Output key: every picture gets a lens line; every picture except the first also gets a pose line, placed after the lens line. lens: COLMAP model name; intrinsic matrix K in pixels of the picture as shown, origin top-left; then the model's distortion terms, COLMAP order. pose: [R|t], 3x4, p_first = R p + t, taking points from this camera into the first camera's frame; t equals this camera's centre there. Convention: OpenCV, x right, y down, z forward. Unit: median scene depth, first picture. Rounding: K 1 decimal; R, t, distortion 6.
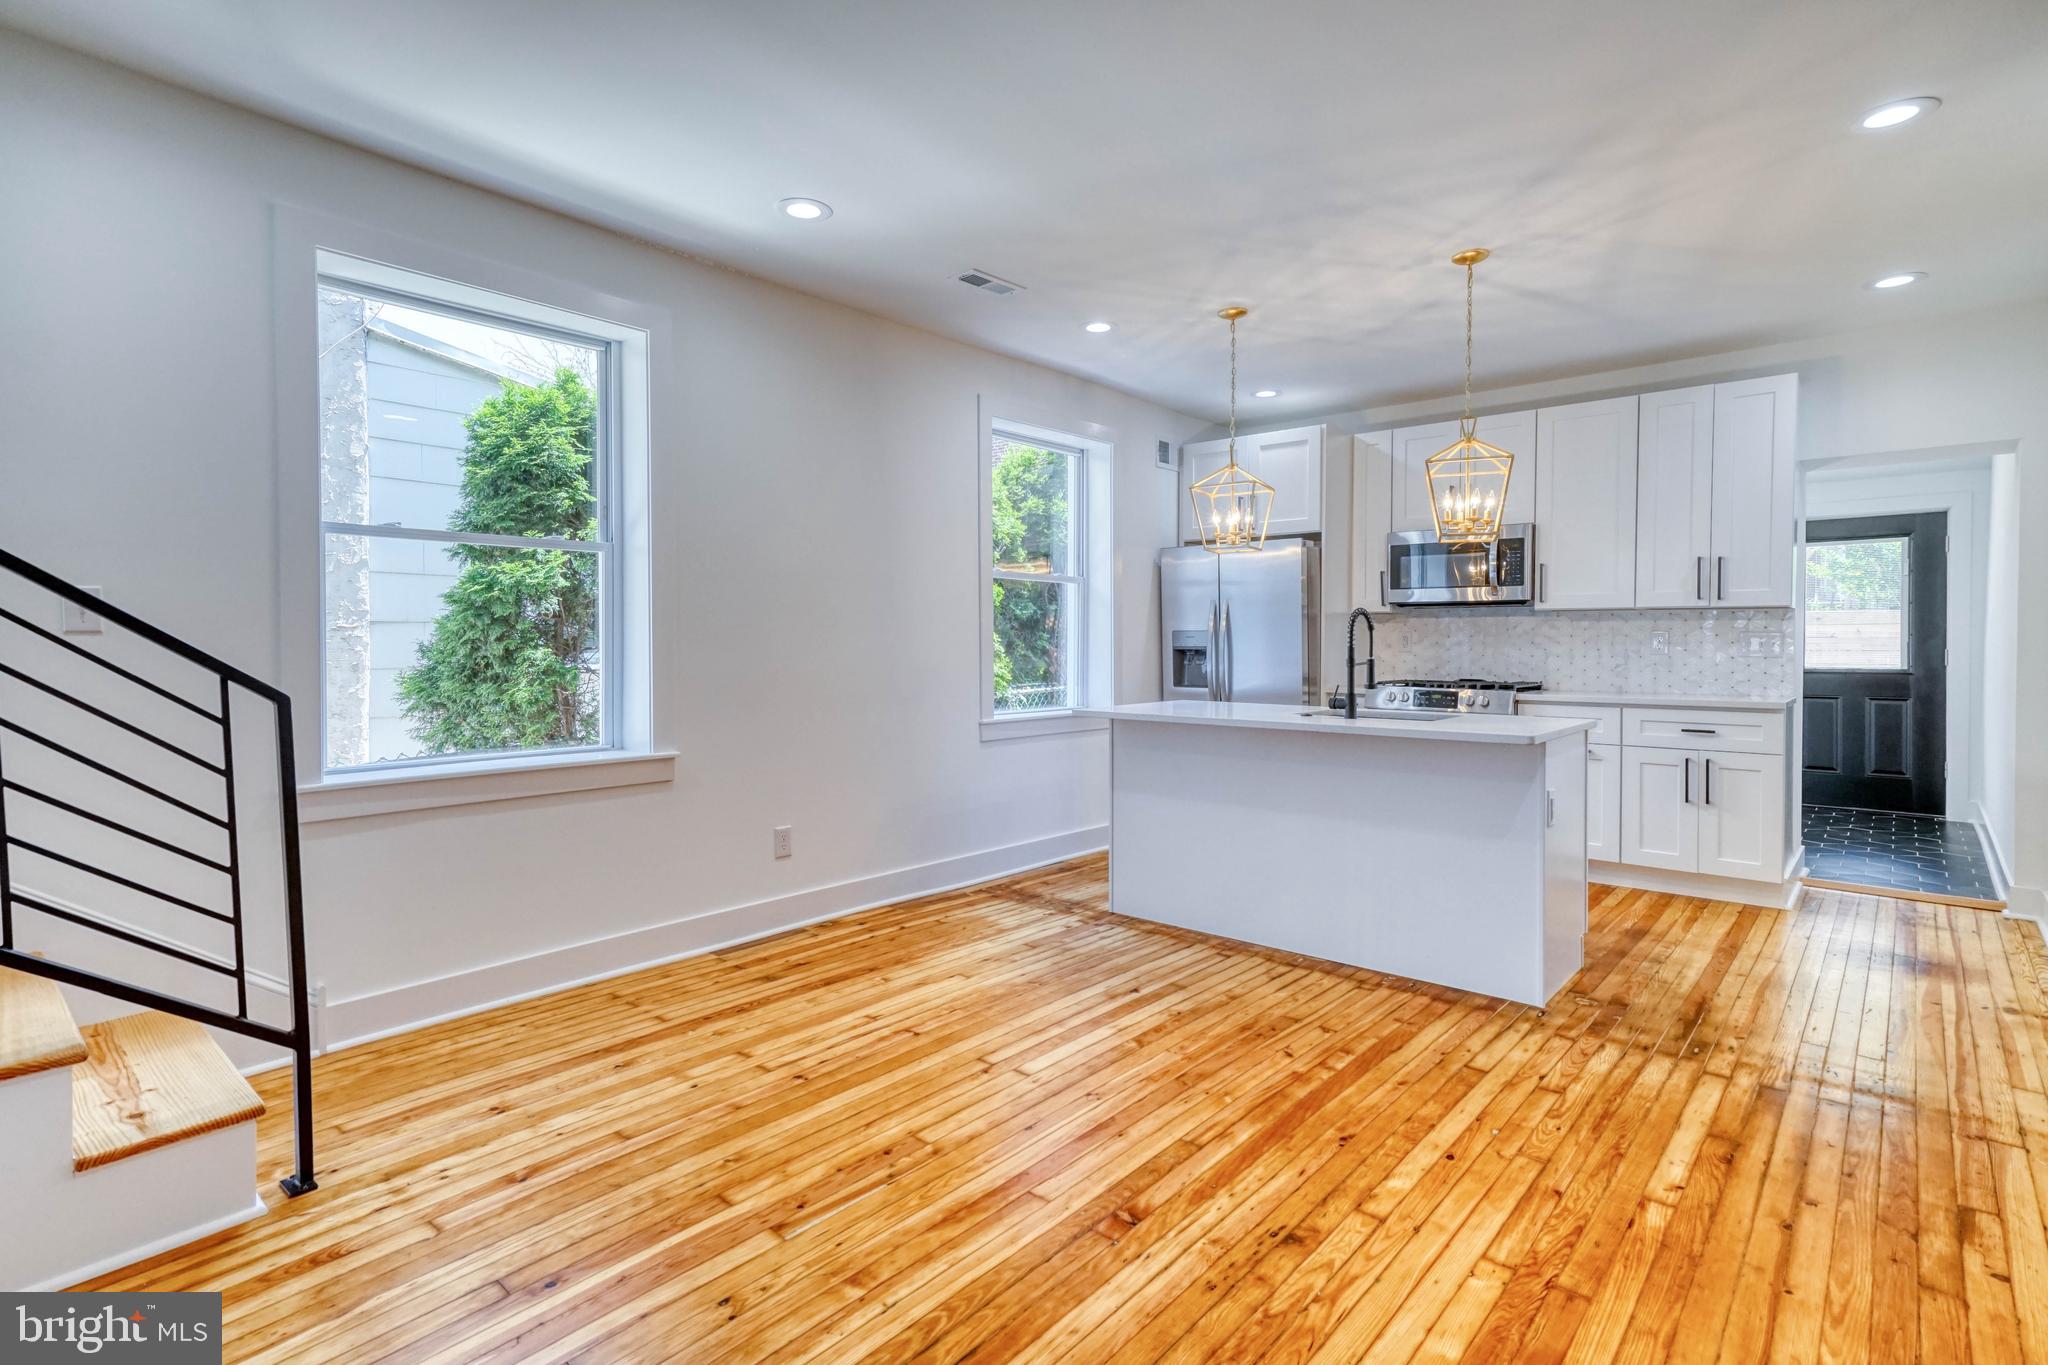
lens RADIAL K [[988.4, 0, 1030.8], [0, 988.4, 660.1], [0, 0, 1]] dist [0.011819, 0.005937]
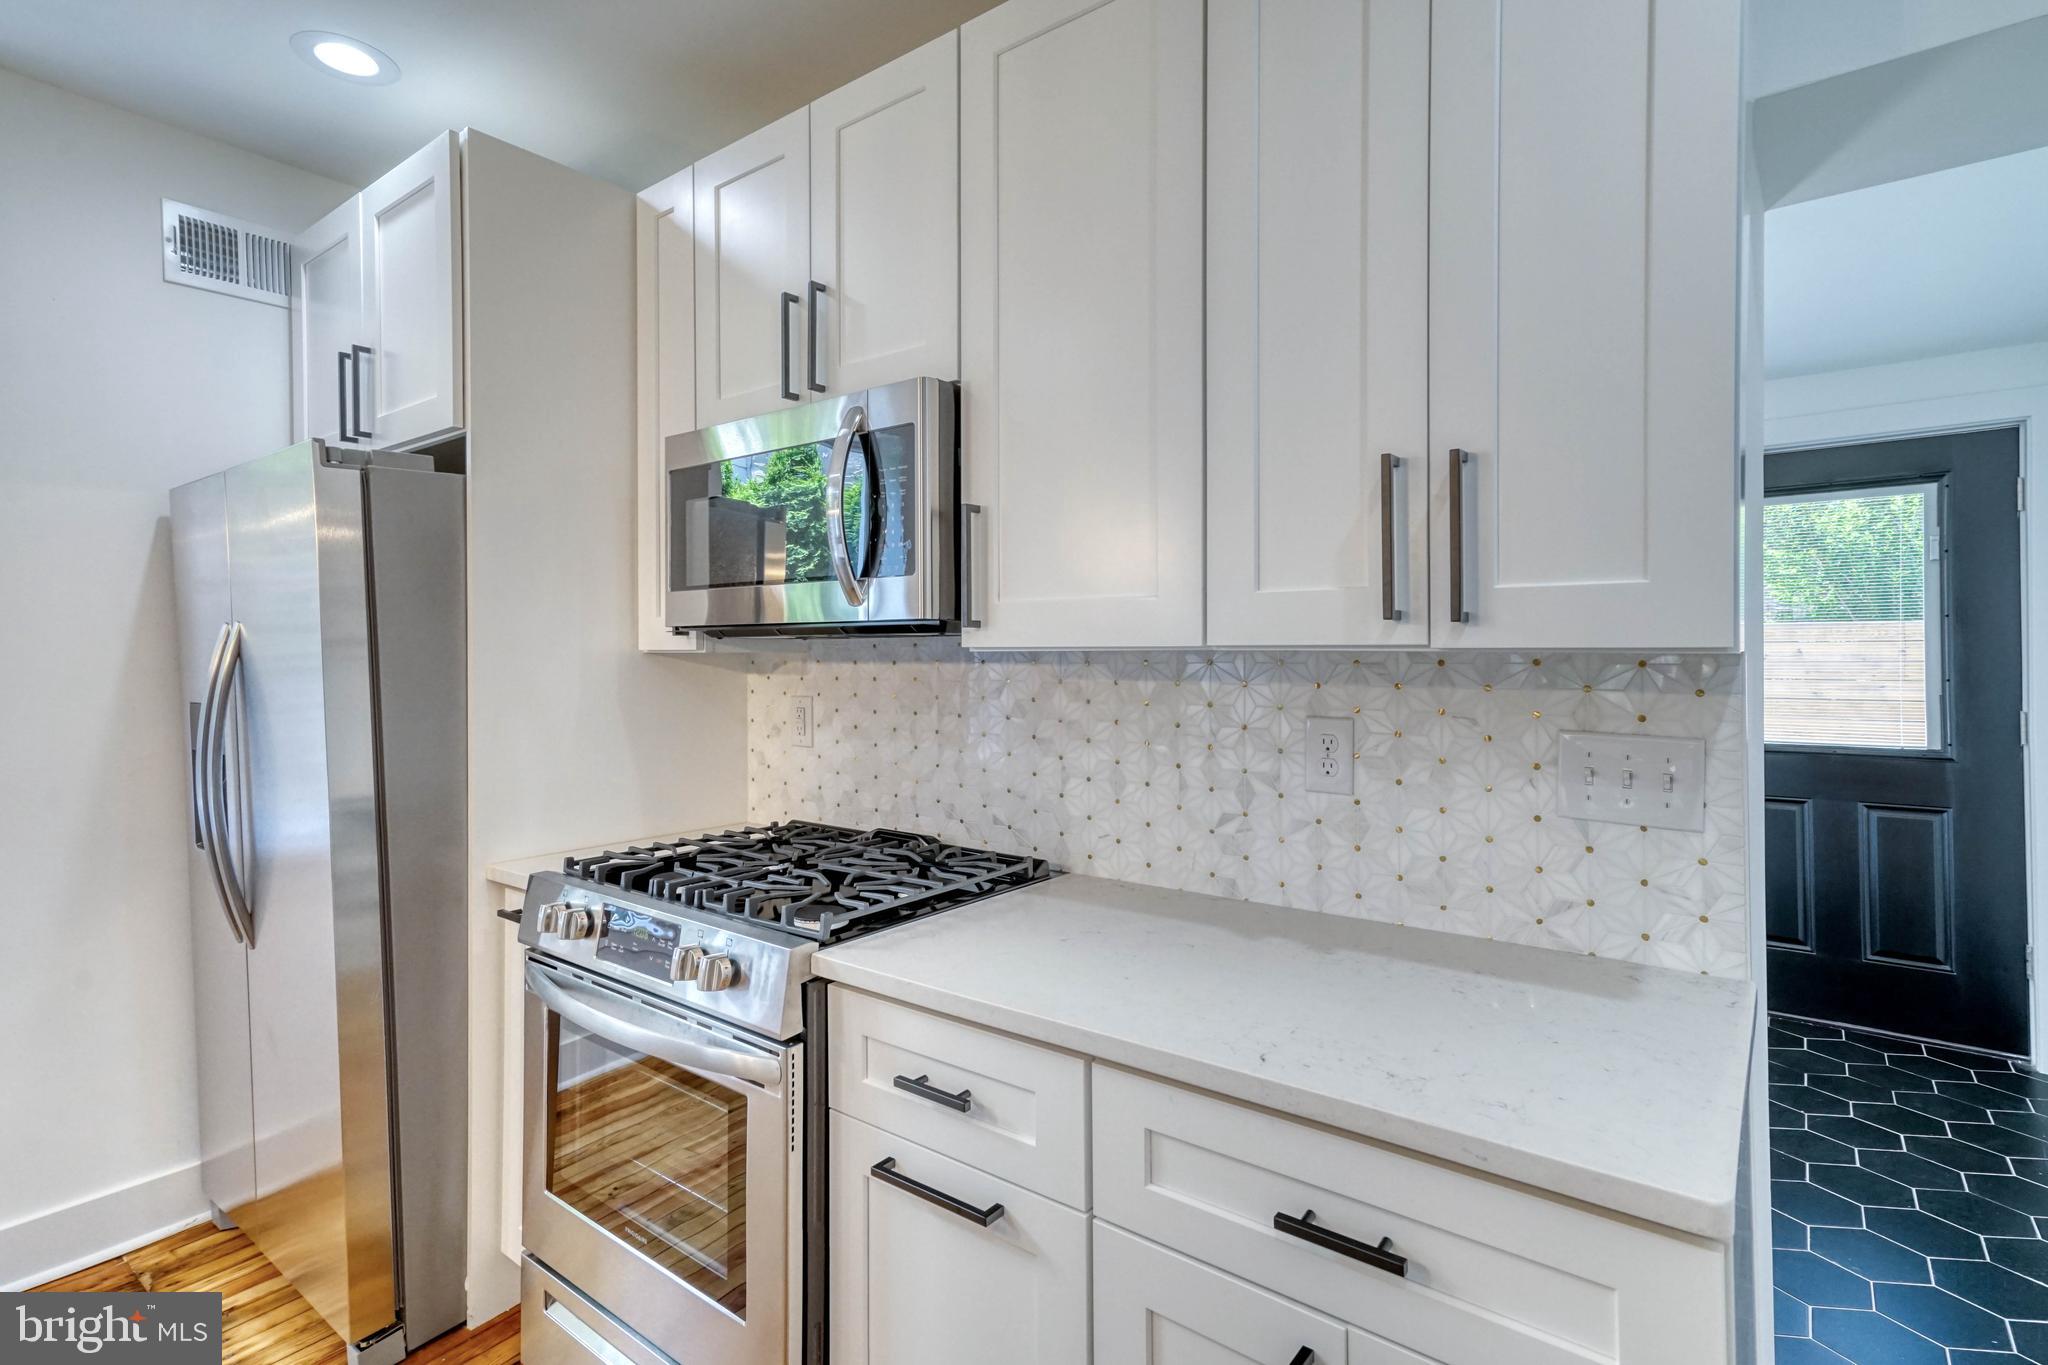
lens RADIAL K [[988.4, 0, 1023.2], [0, 988.4, 652.9], [0, 0, 1]] dist [0.011819, 0.005937]
pose [[0.998628, -0.006982, 0.051895, 0.593997], [0.007749, 0.999864, -0.014589, -0.052632], [-0.051786, 0.014971, 0.998546, 0.789085]]
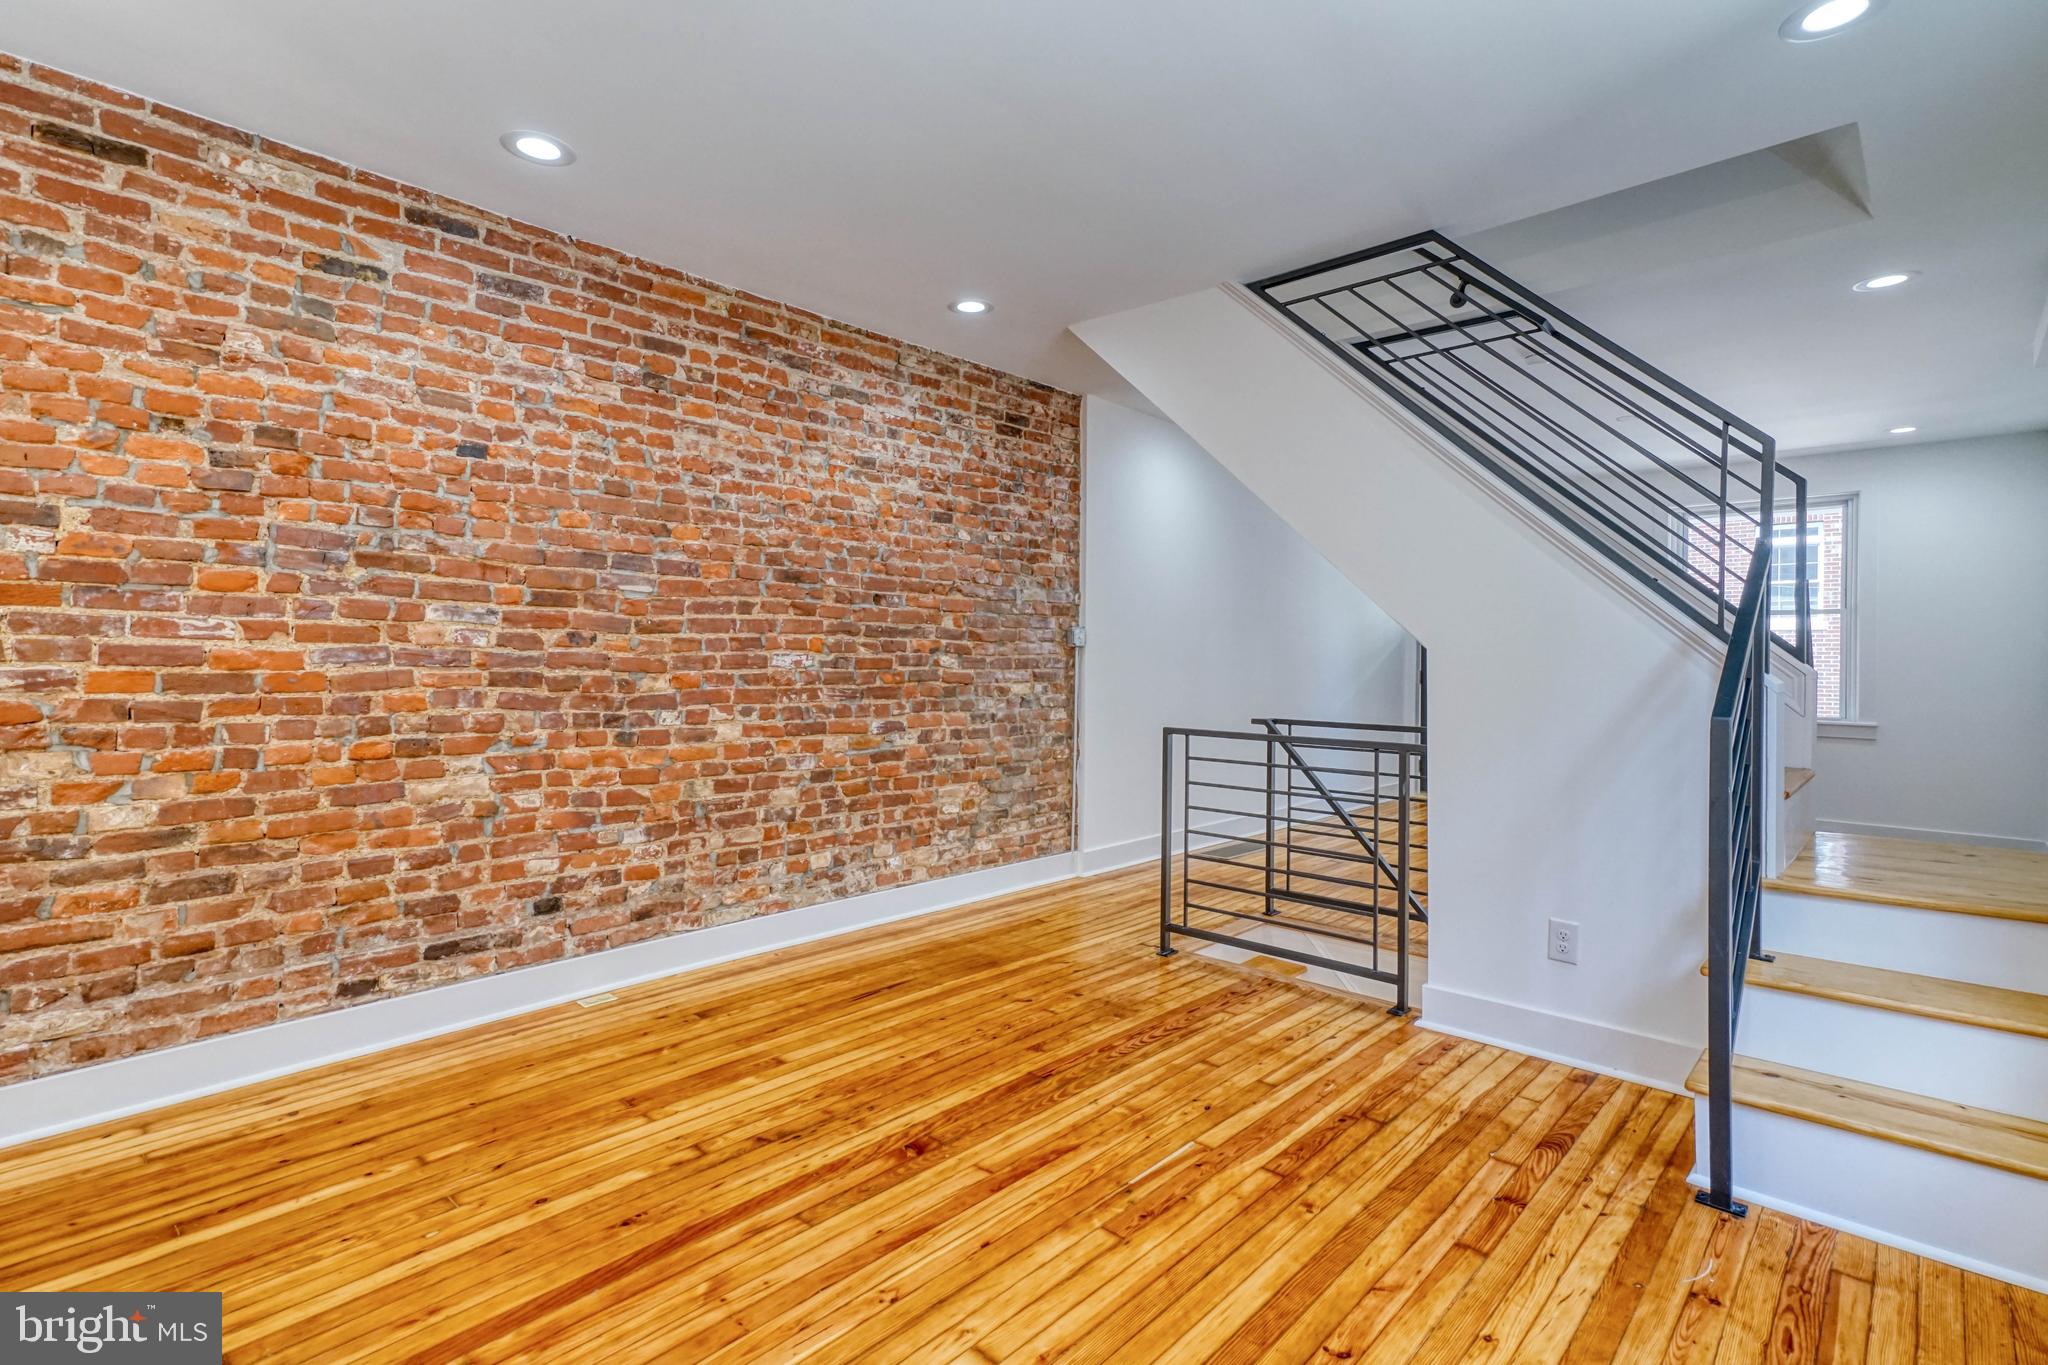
lens RADIAL K [[988.4, 0, 1022.7], [0, 988.4, 656.4], [0, 0, 1]] dist [0.011819, 0.005937]
pose [[-0.999503, -0.007281, 0.030682, -0.029684], [-0.006747, 0.999825, 0.017464, -0.017594], [-0.030804, 0.017248, -0.999377, 0.966372]]
